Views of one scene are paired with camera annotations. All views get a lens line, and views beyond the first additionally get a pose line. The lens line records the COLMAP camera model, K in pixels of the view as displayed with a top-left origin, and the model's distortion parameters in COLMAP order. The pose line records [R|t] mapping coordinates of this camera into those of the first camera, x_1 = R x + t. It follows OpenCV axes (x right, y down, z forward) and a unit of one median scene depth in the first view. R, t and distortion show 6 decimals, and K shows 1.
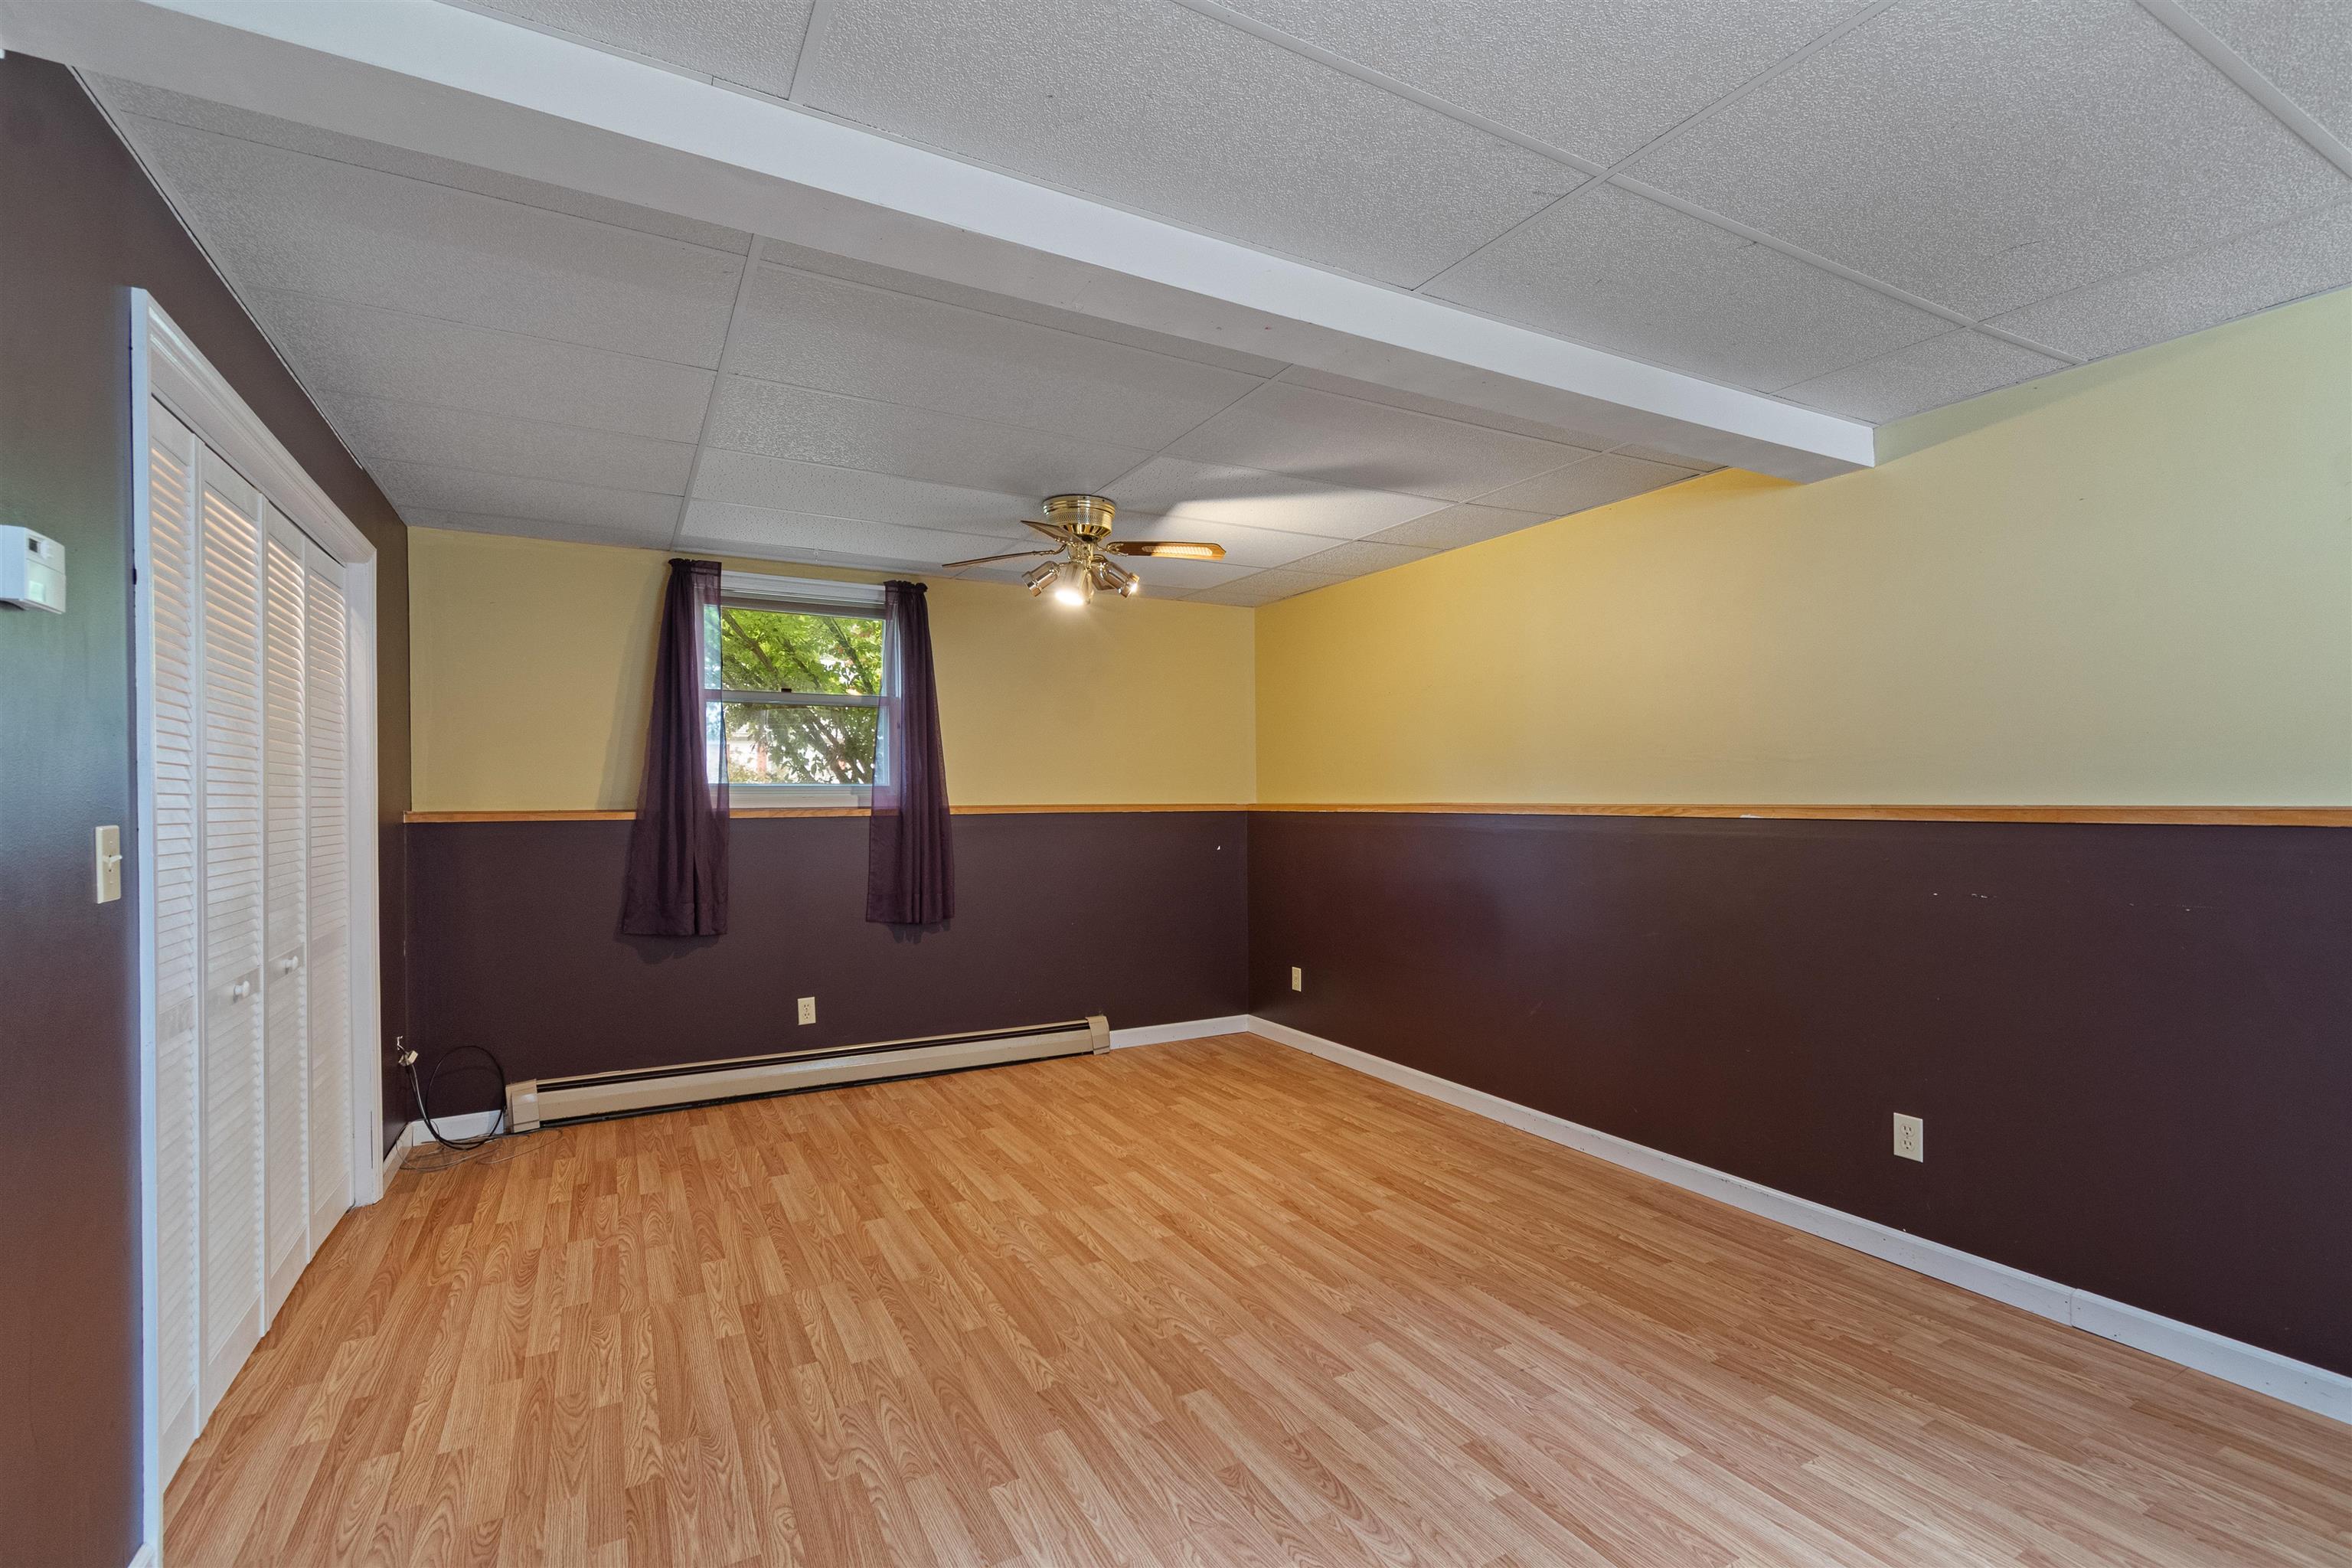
lens RADIAL K [[1071.0, 0, 1192.9], [0, 1071.0, 760.6], [0, 0, 1]] dist [0.002182, -0.002835]
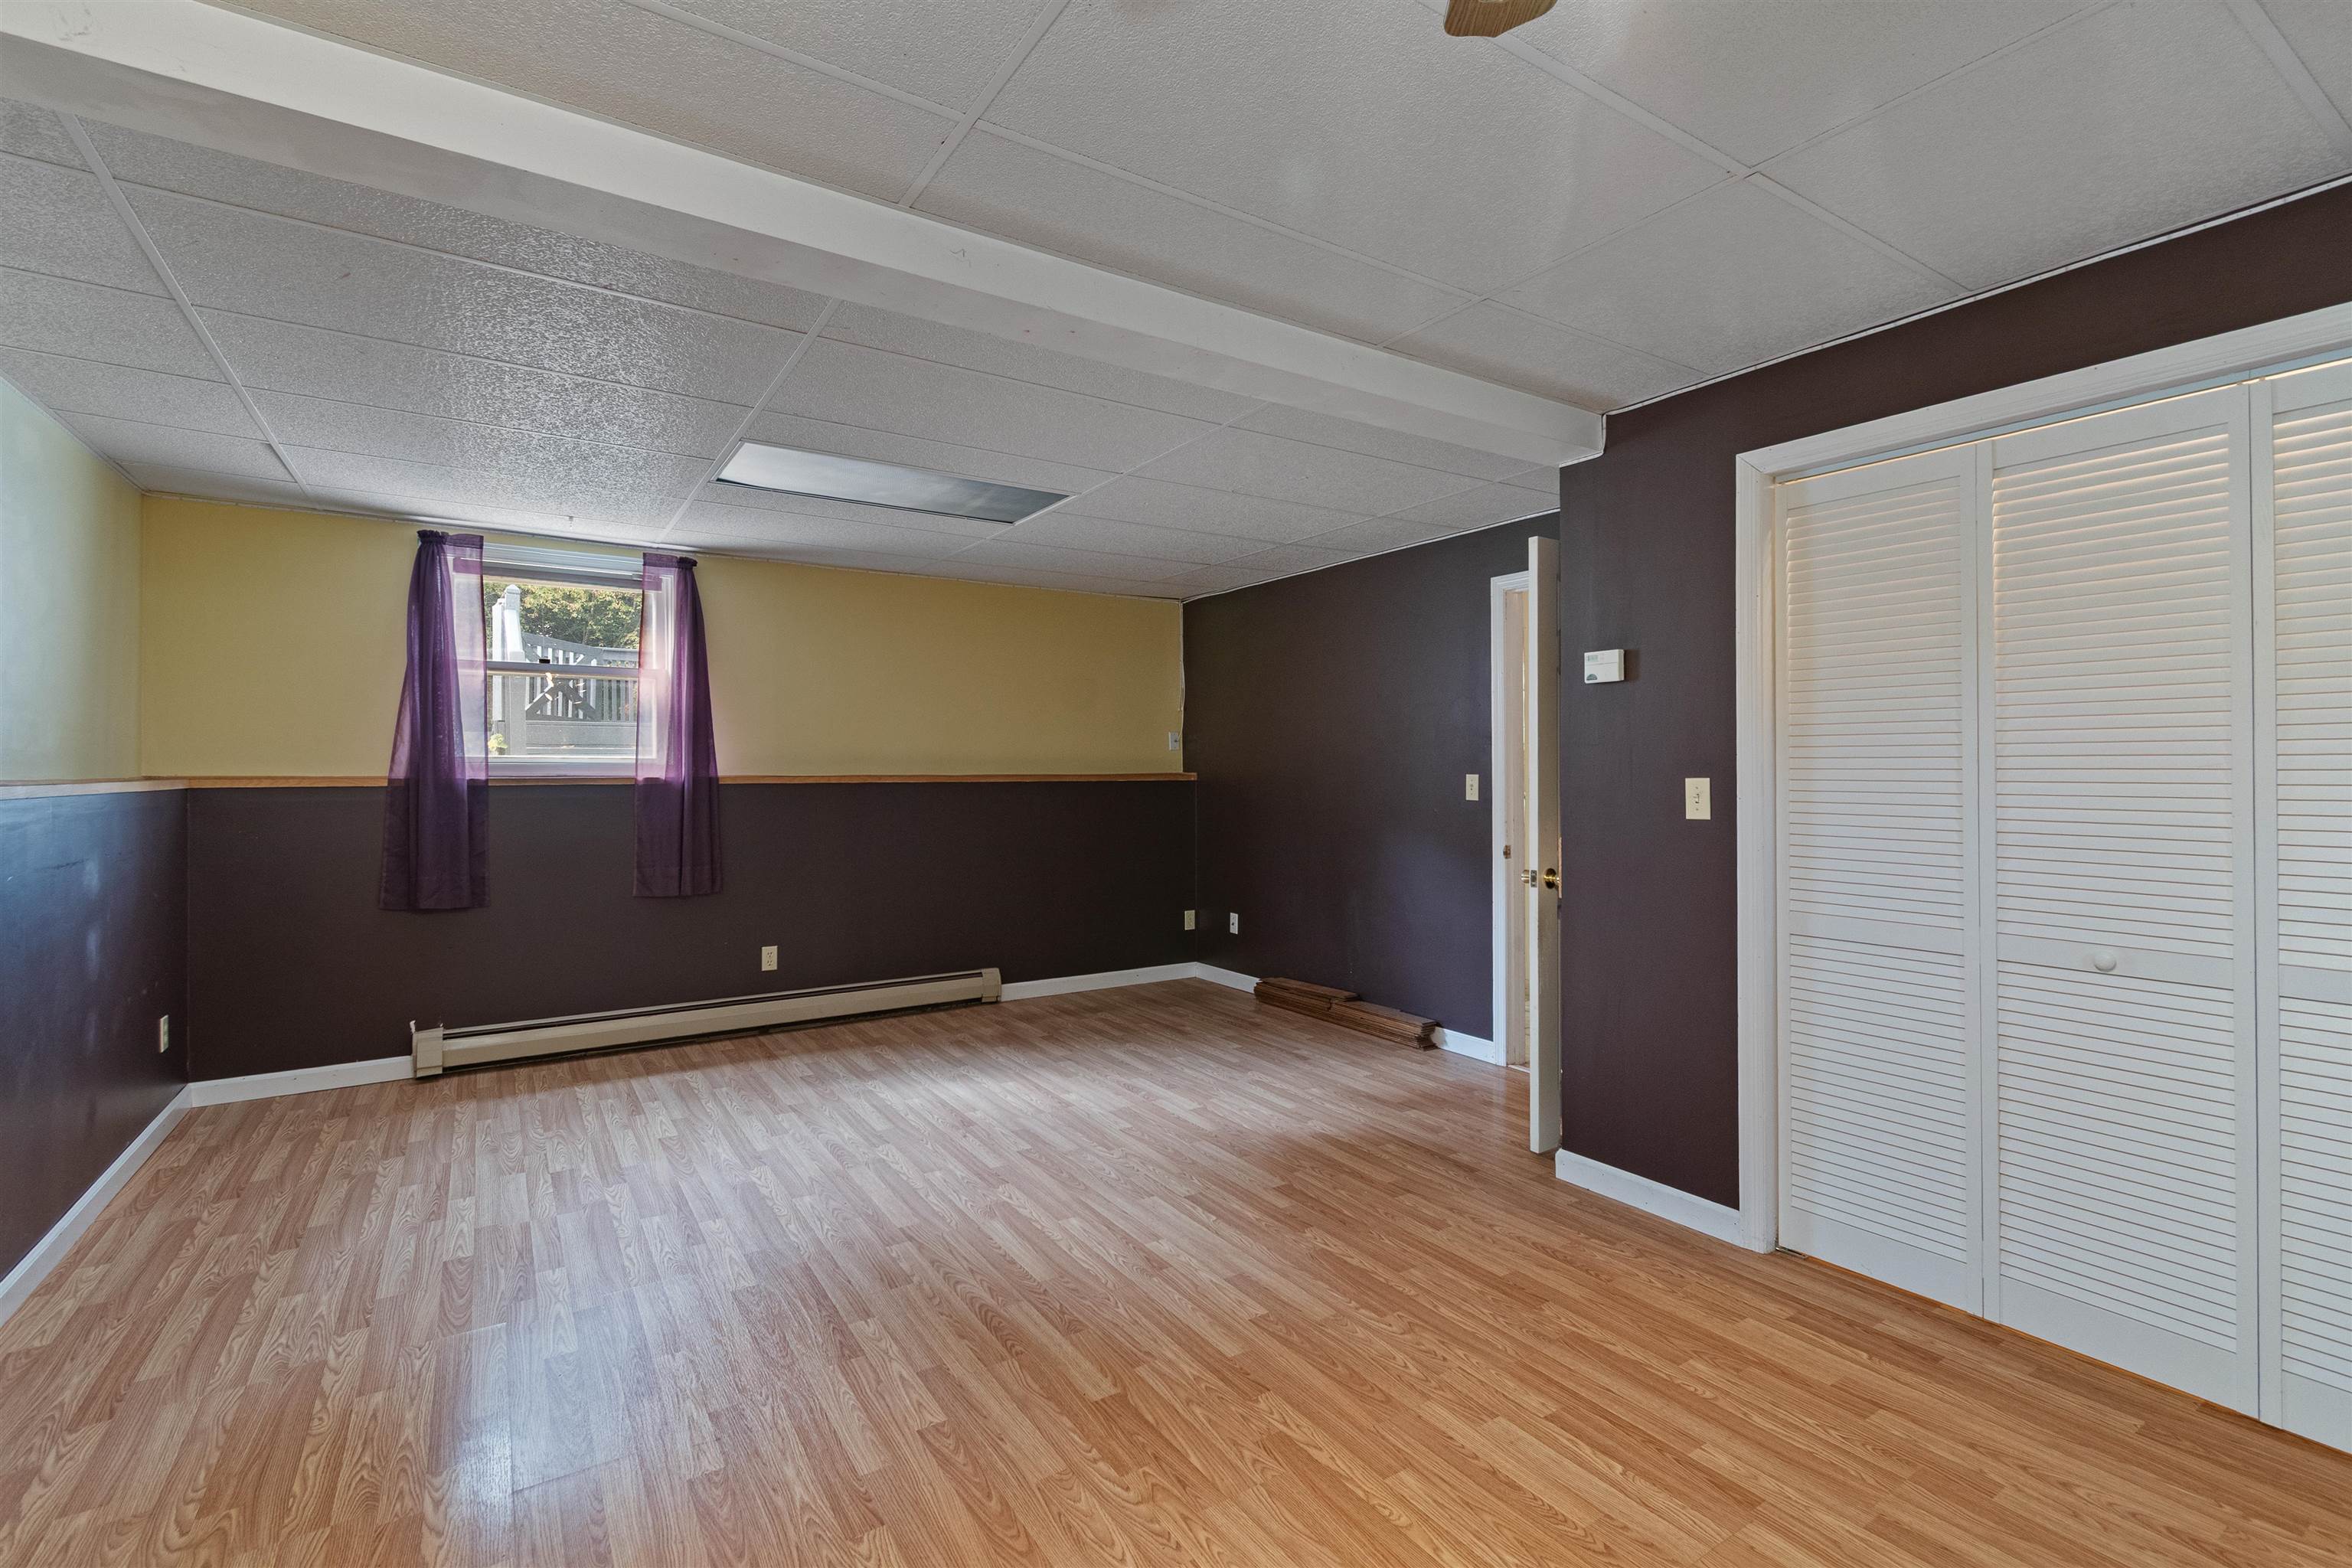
lens RADIAL K [[1071.0, 0, 1192.9], [0, 1071.0, 760.6], [0, 0, 1]] dist [0.002182, -0.002835]
pose [[-0.997290, 0.006532, -0.073274, -0.011804], [0.009735, 0.999009, -0.043441, 0.074356], [0.072917, -0.044037, -0.996365, 2.030509]]
